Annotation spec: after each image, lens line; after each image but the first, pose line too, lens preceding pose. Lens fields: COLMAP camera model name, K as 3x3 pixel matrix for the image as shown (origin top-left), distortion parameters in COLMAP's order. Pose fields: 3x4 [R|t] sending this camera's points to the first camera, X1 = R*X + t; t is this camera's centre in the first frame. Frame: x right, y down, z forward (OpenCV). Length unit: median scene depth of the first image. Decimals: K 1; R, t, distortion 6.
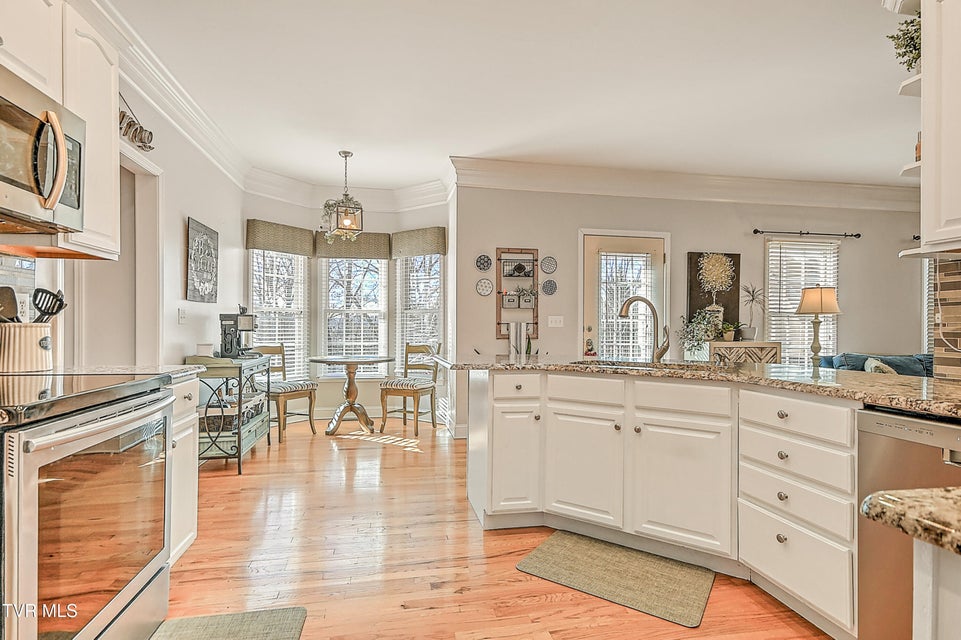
lens RADIAL K [[481.5, 0, 478.6], [0, 481.5, 329.8], [0, 0, 1]] dist [0.034551, 0.000191]
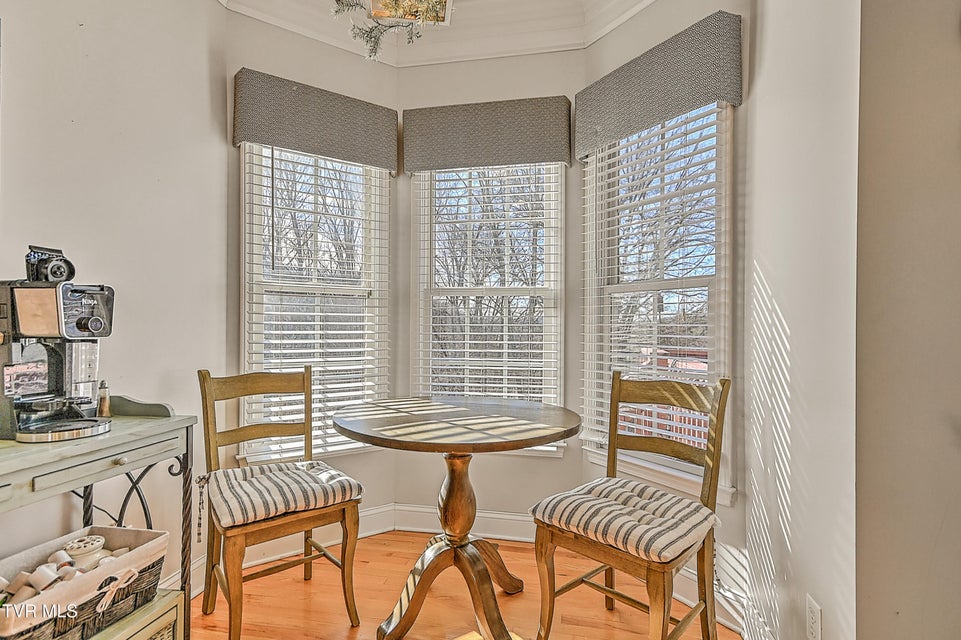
lens RADIAL K [[481.5, 0, 478.6], [0, 481.5, 329.8], [0, 0, 1]] dist [0.034551, 0.000191]
pose [[0.924475, 0.005524, -0.381203, -0.108378], [-0.003340, 0.999974, 0.006391, -0.006188], [0.381229, -0.004636, 0.924469, 0.650628]]
